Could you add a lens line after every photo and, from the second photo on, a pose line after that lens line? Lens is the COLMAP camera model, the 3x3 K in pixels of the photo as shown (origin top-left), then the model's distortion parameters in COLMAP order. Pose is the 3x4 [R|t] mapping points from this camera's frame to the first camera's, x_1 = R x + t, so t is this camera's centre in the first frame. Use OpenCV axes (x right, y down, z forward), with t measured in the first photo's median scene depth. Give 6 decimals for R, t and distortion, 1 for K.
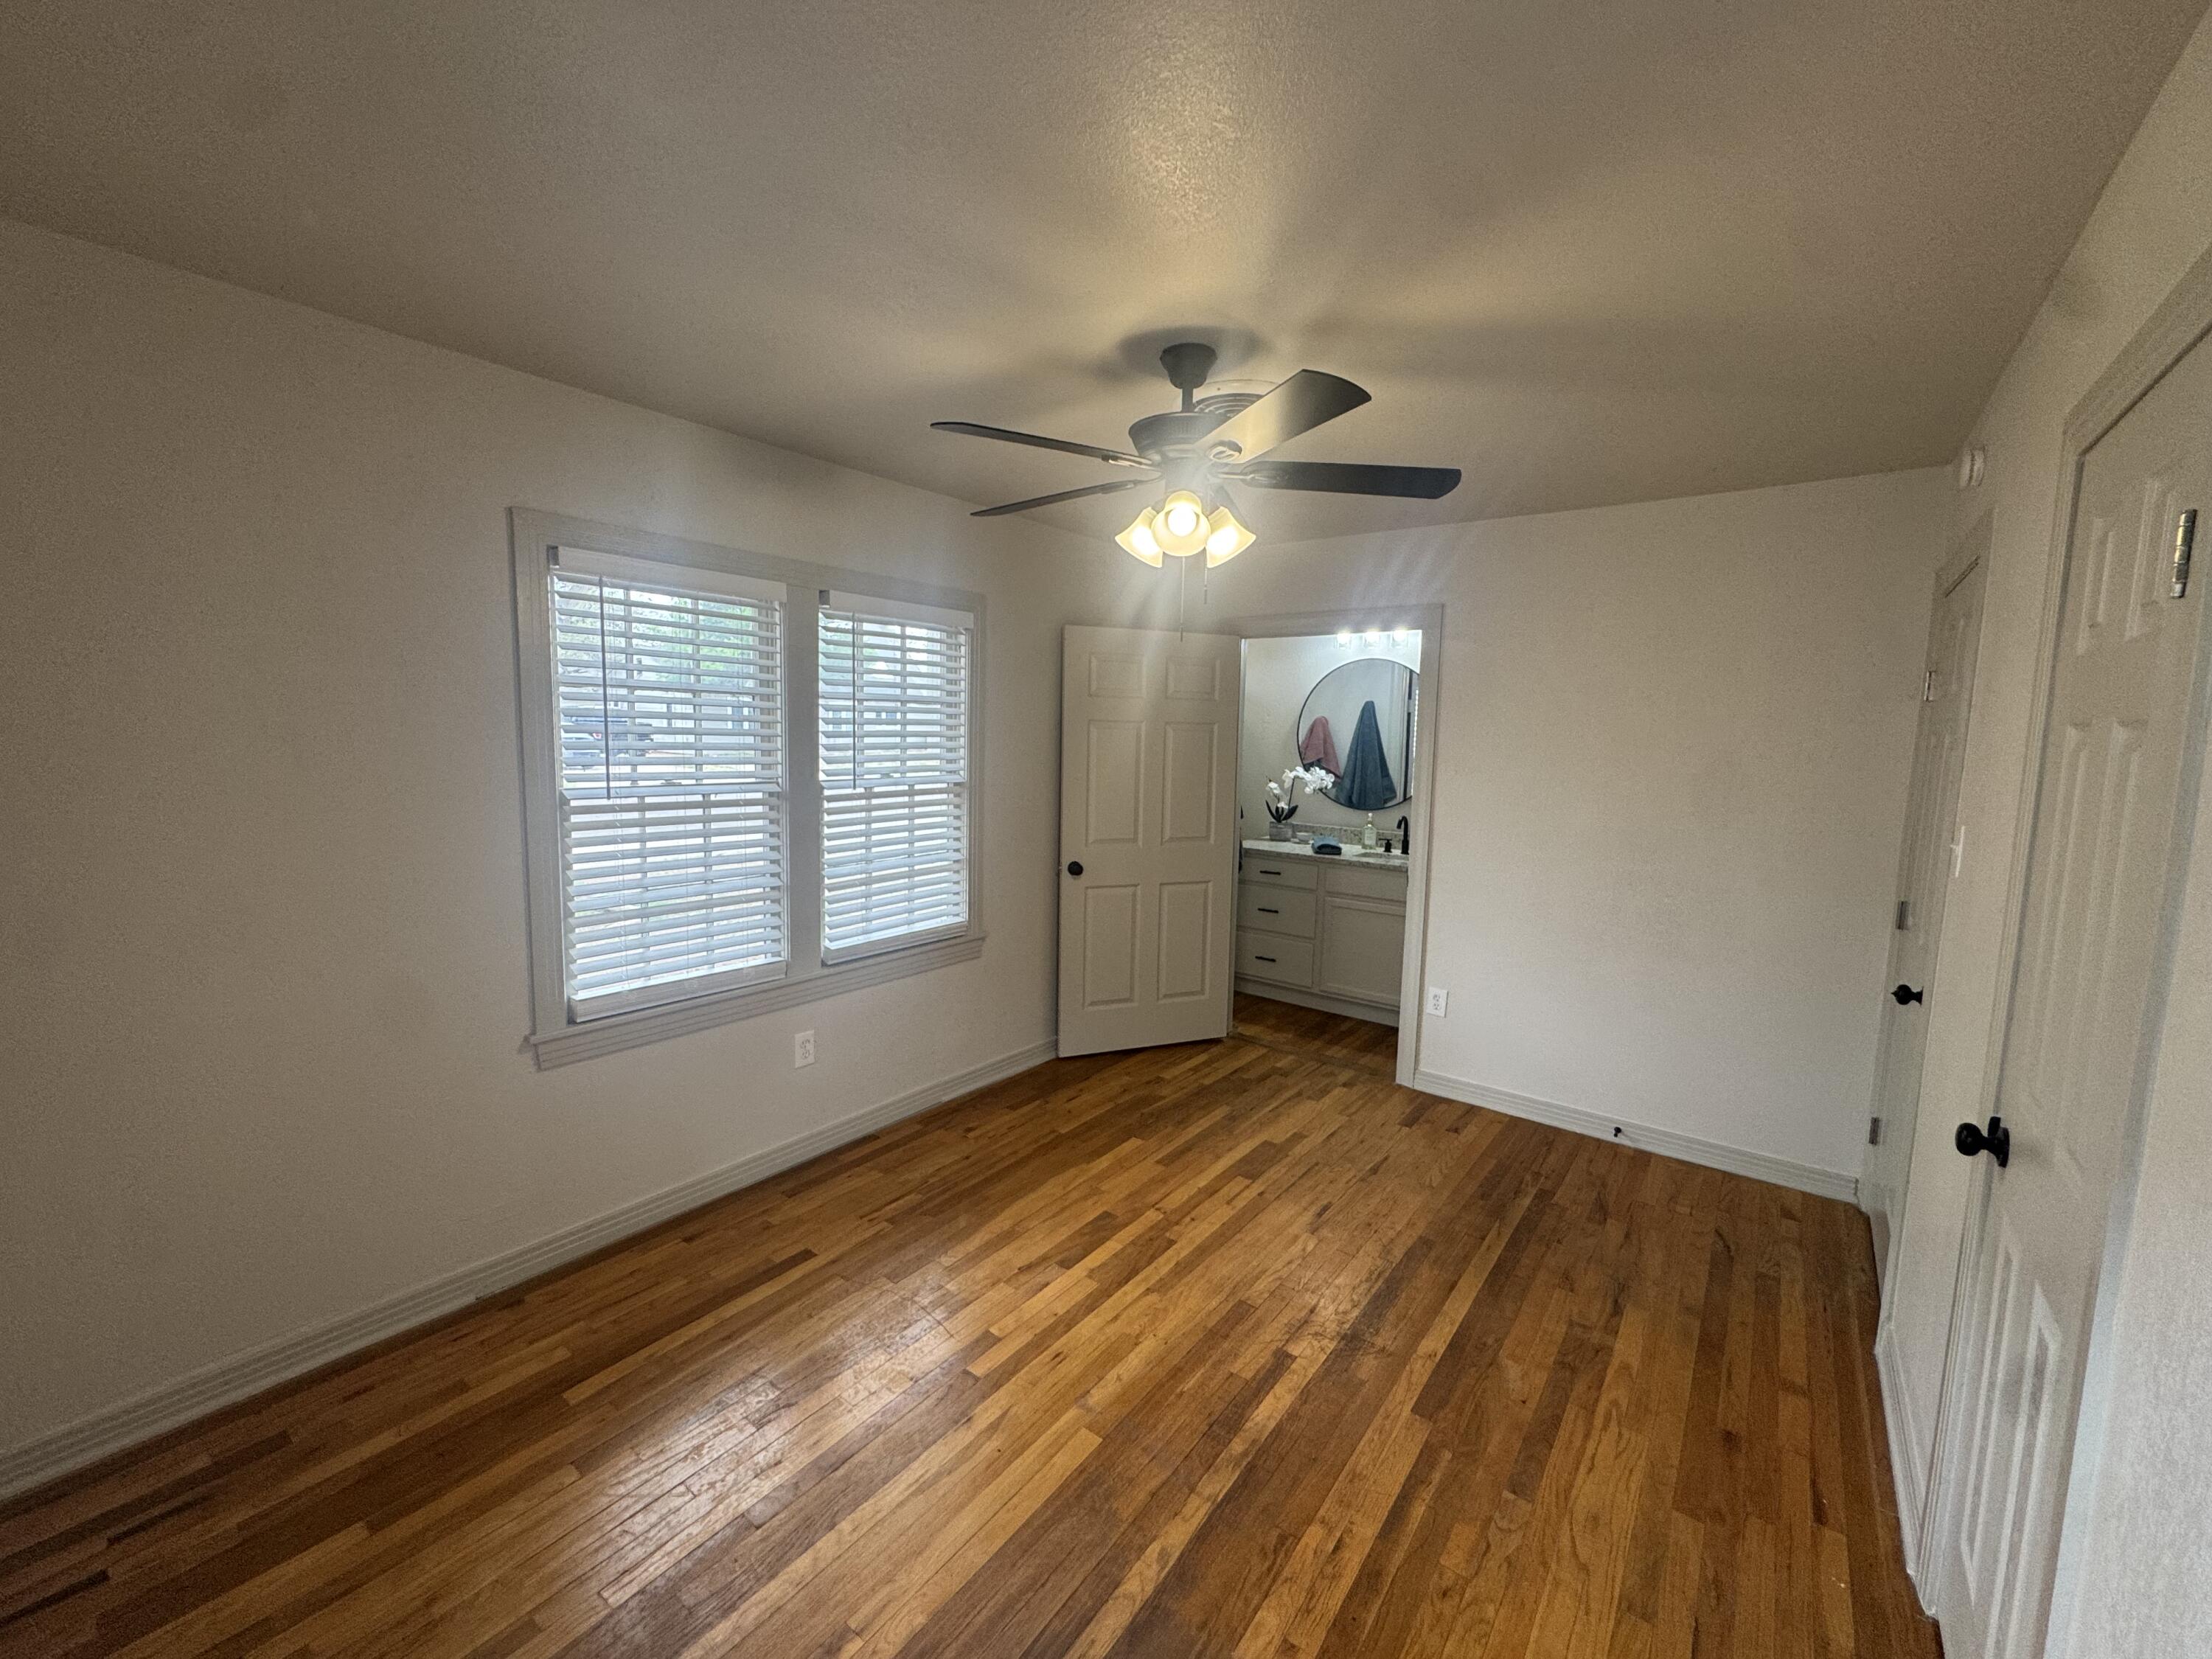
lens RADIAL K [[887.8, 0, 1104.6], [0, 887.8, 826.7], [0, 0, 1]] dist [-0.003715, 0.000618]
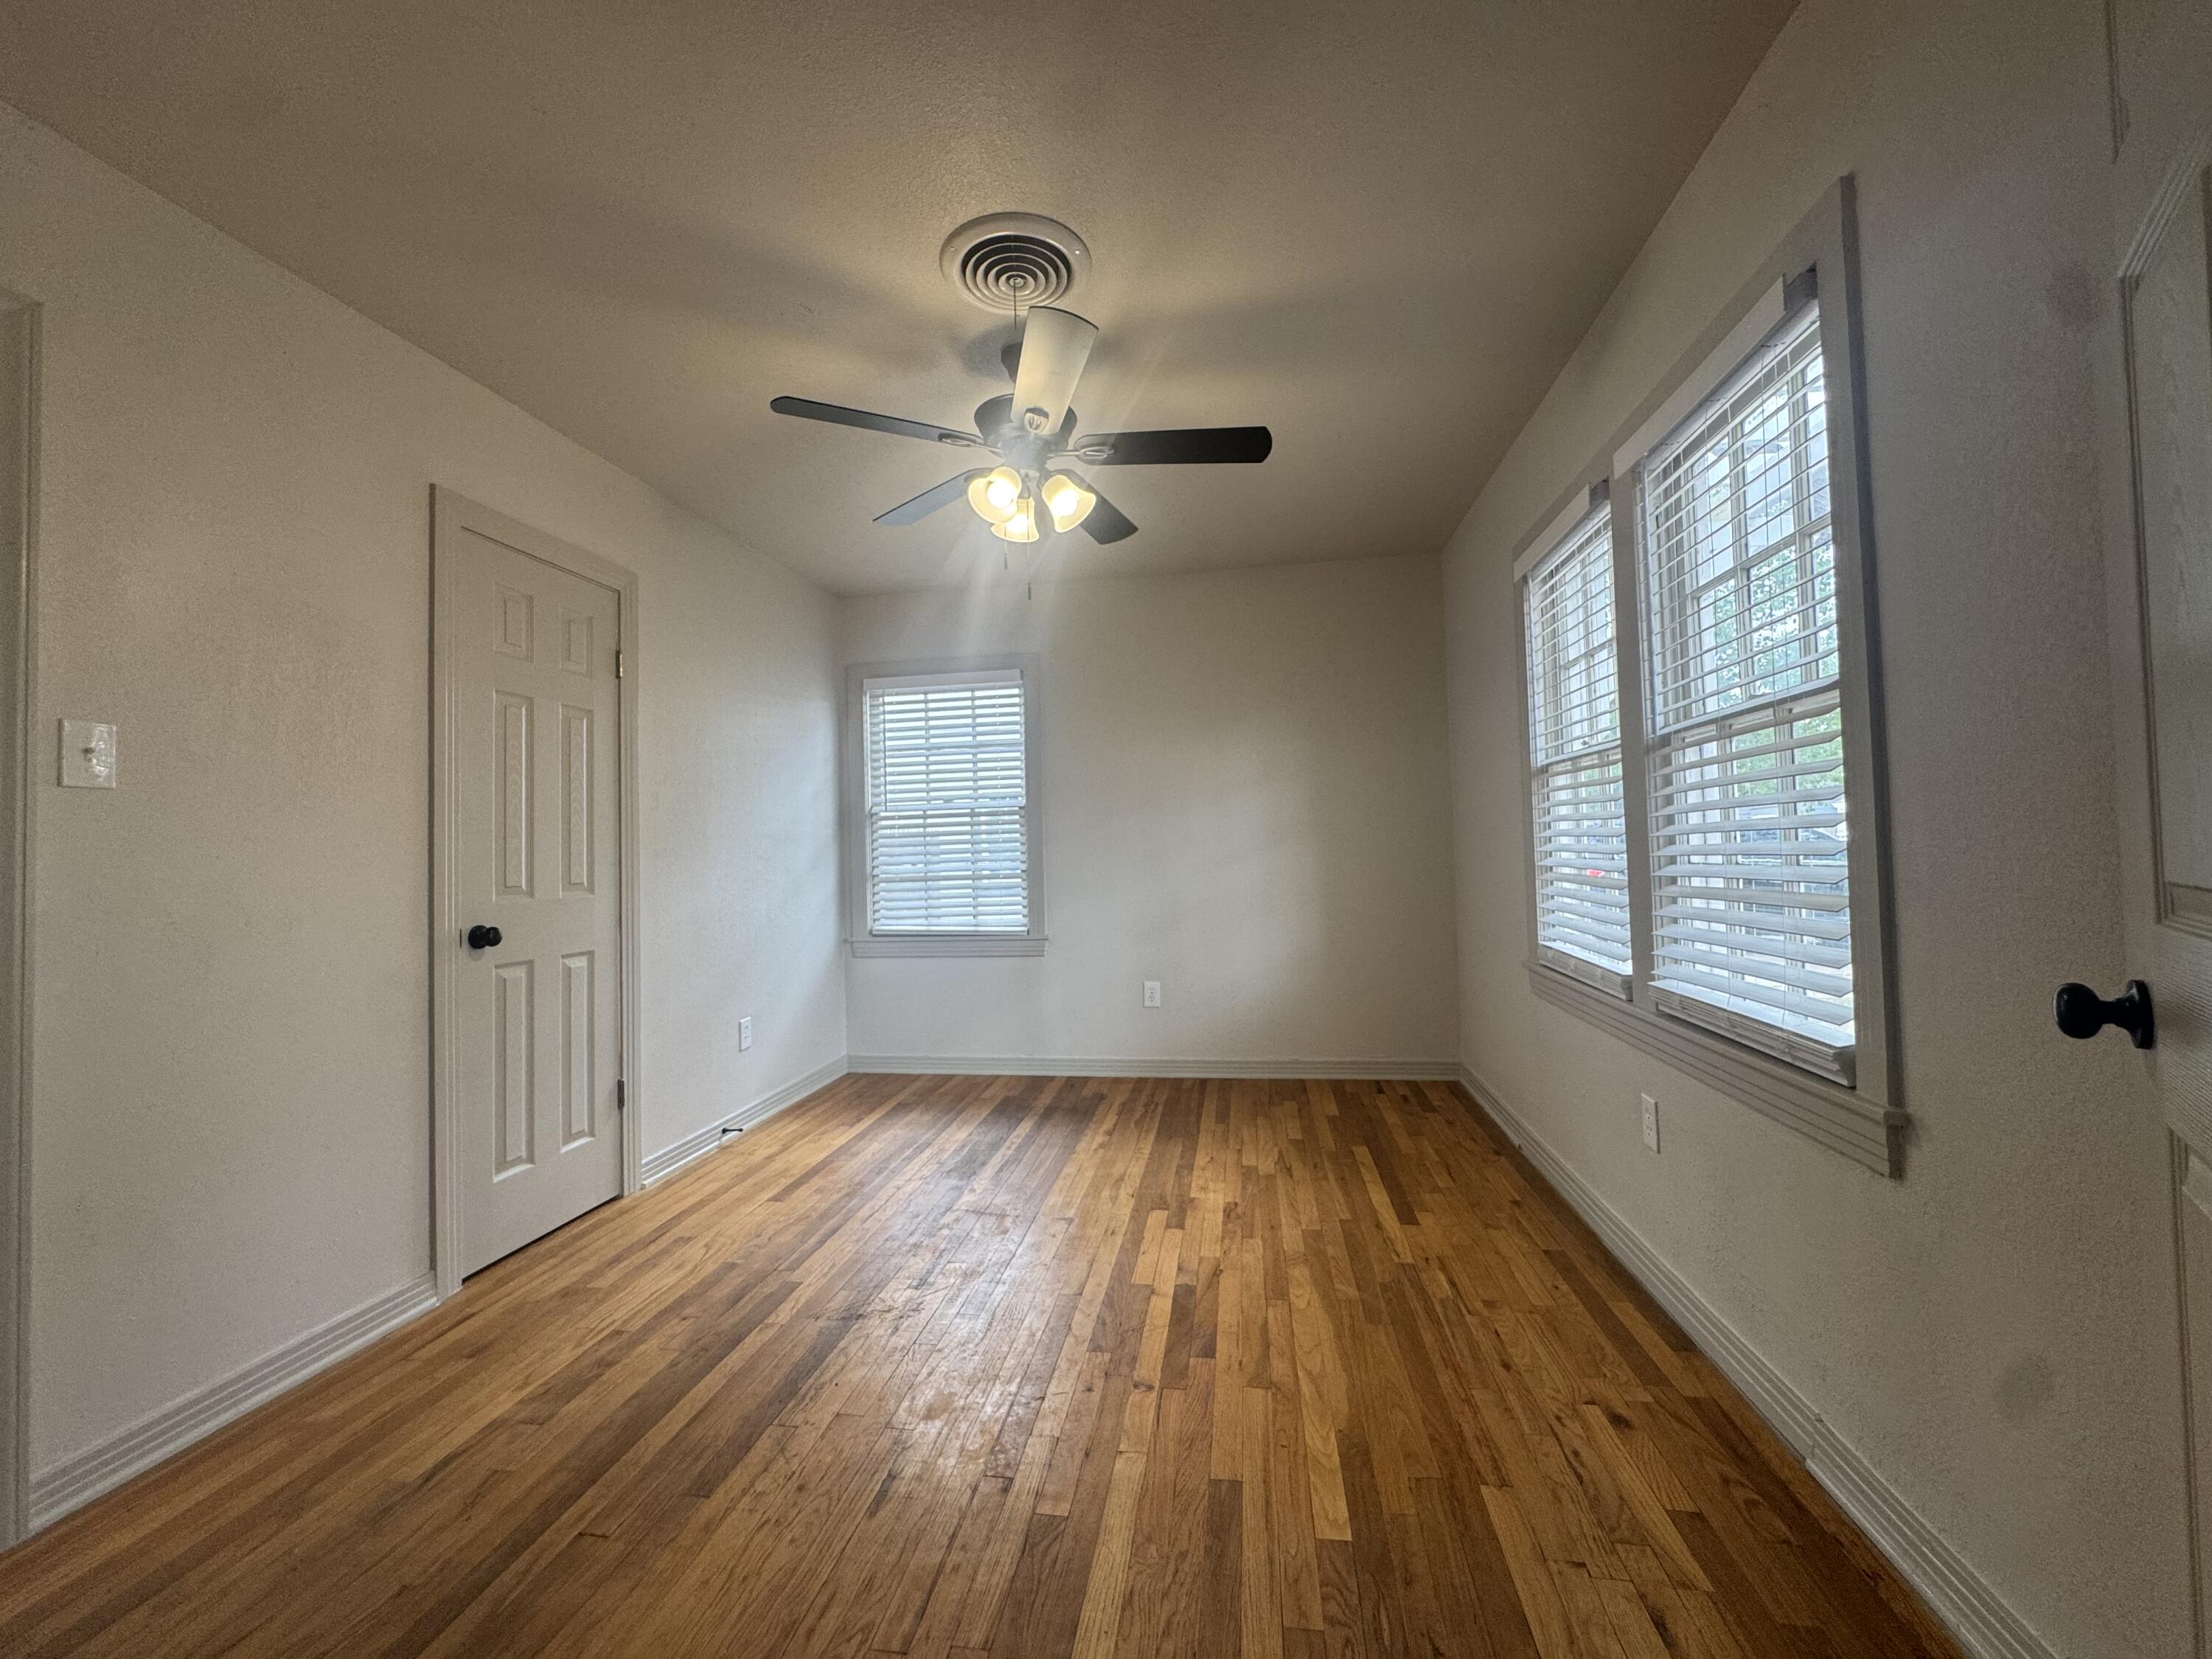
lens RADIAL K [[887.8, 0, 1104.6], [0, 887.8, 826.7], [0, 0, 1]] dist [-0.003715, 0.000618]
pose [[-0.880178, -0.011653, -0.474501, 0.445571], [-0.044487, 0.997323, 0.058028, 0.004412], [0.472555, 0.072184, -0.878340, 1.726847]]
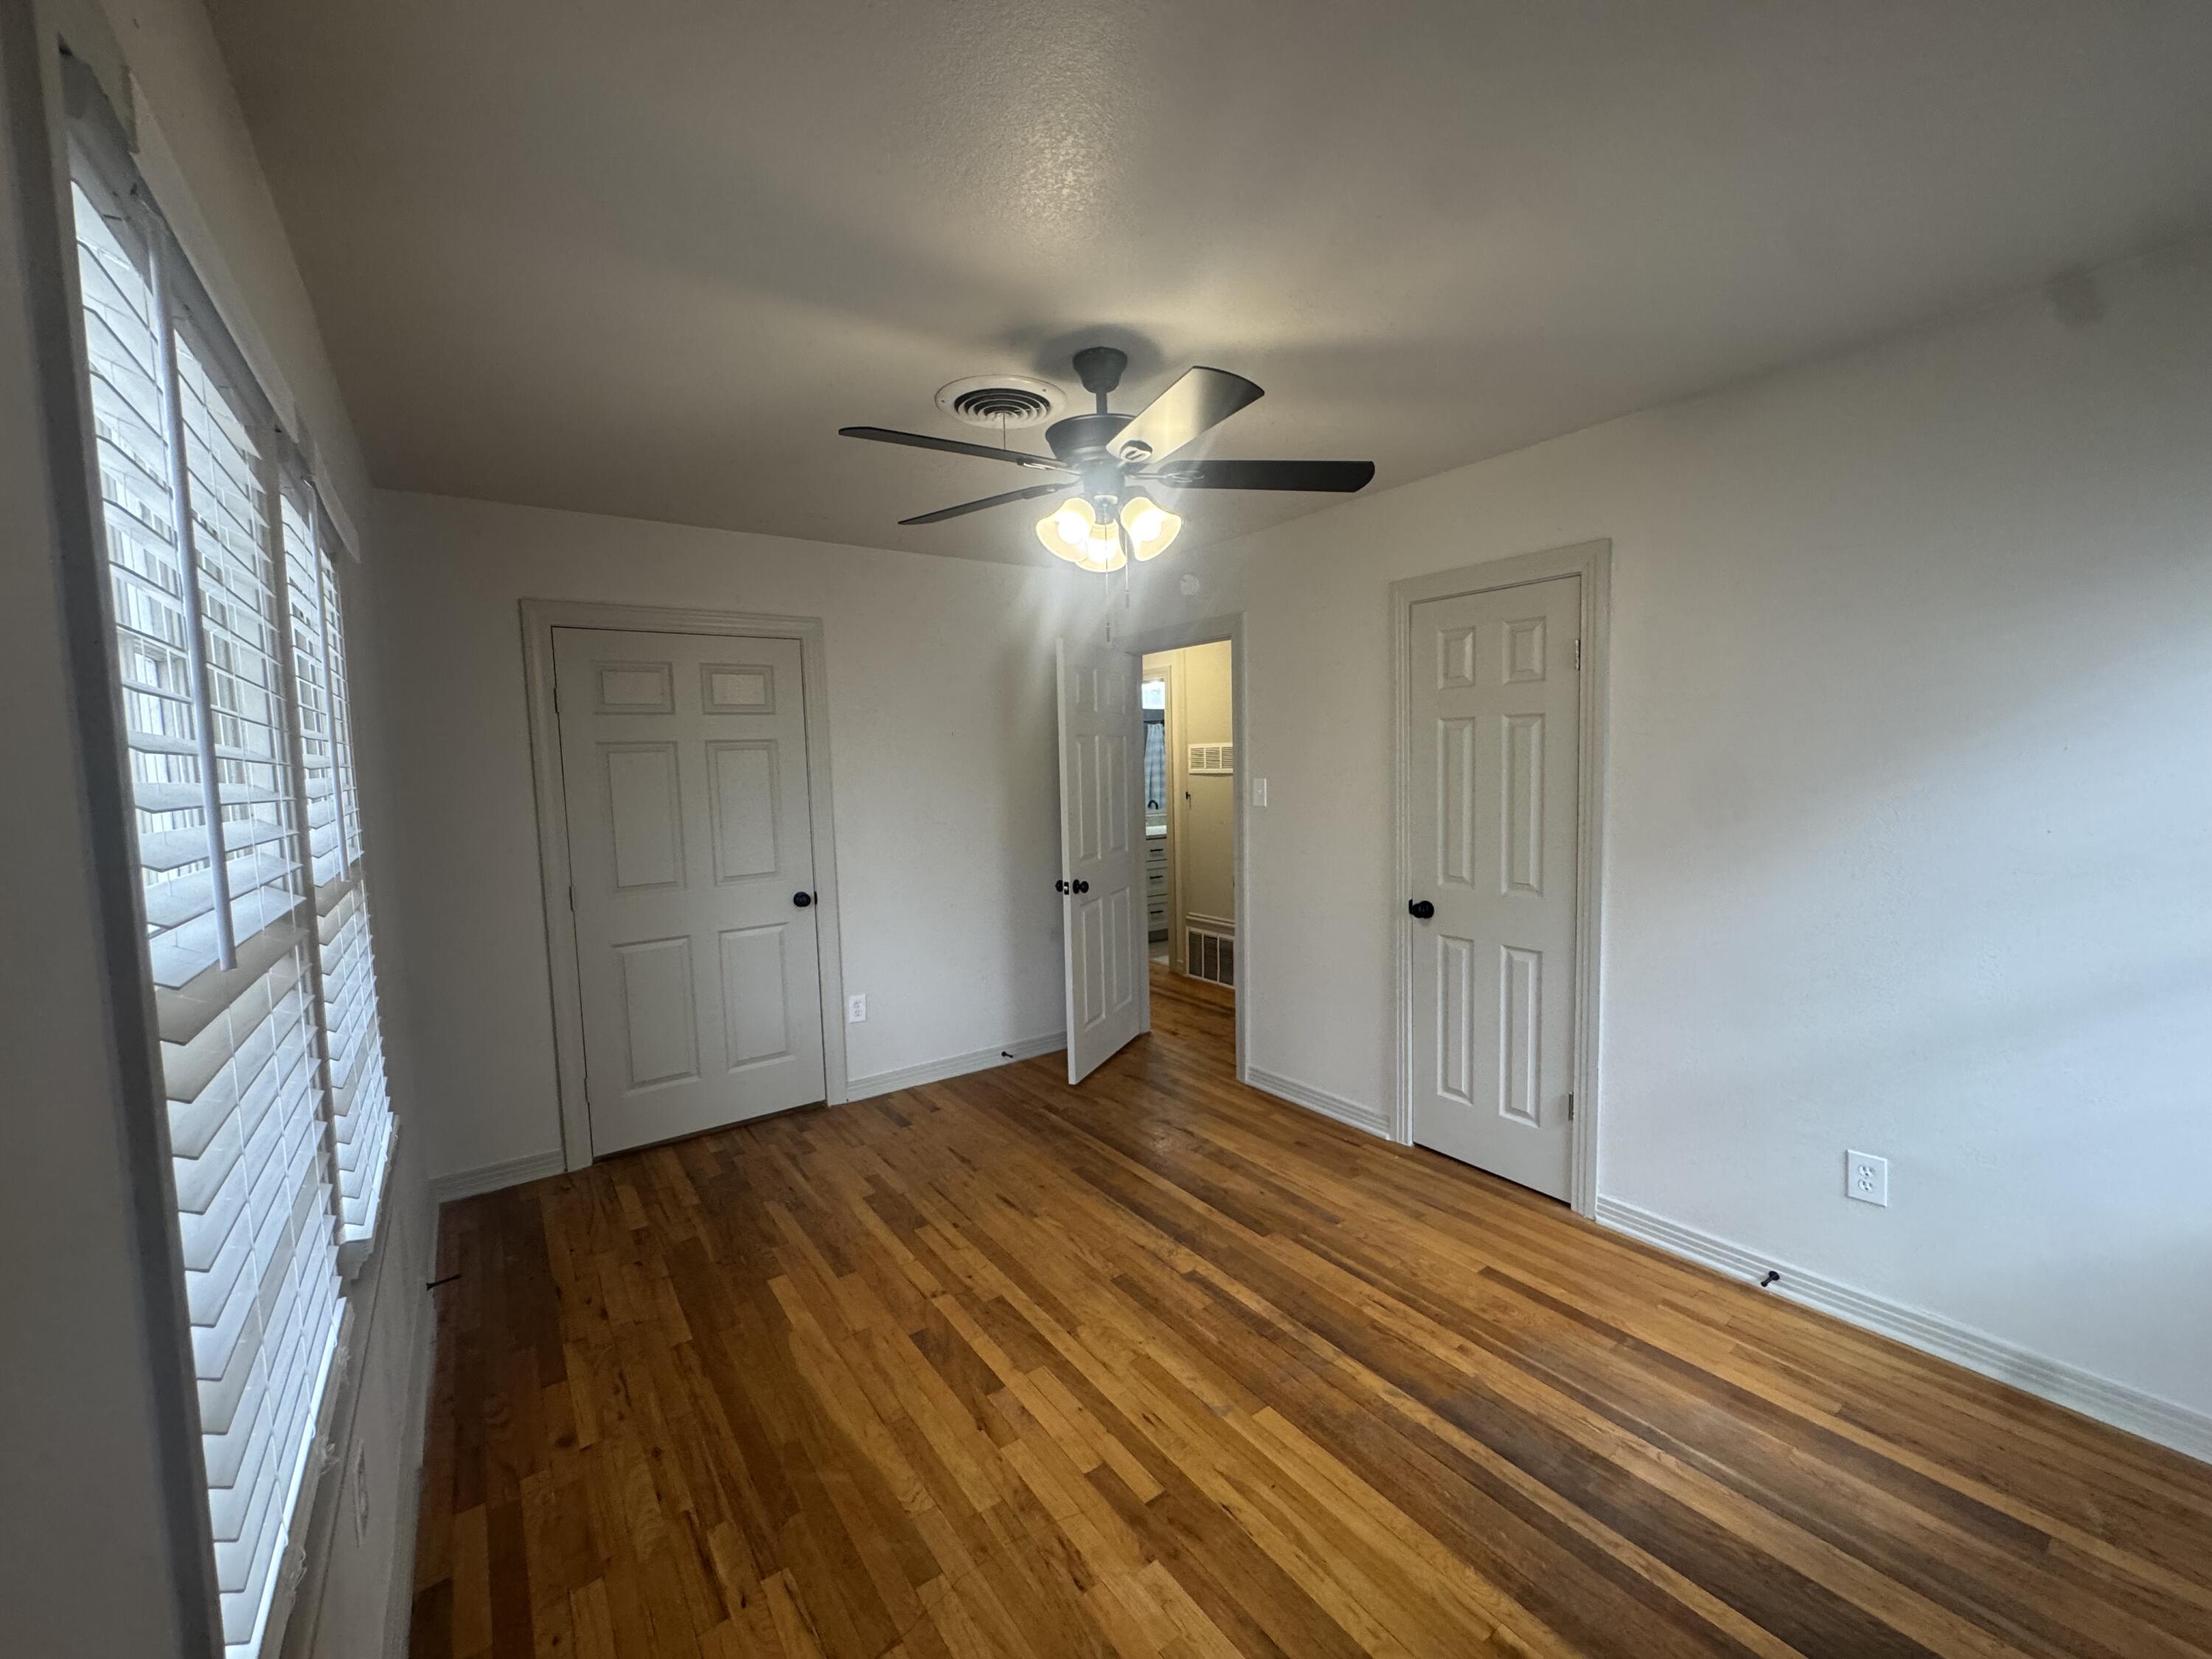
lens RADIAL K [[887.8, 0, 1104.6], [0, 887.8, 826.7], [0, 0, 1]] dist [-0.003715, 0.000618]
pose [[0.290182, -0.104166, 0.951285, -0.757433], [0.137617, 0.988268, 0.066237, -0.058232], [-0.947025, 0.111692, 0.301113, 0.615662]]
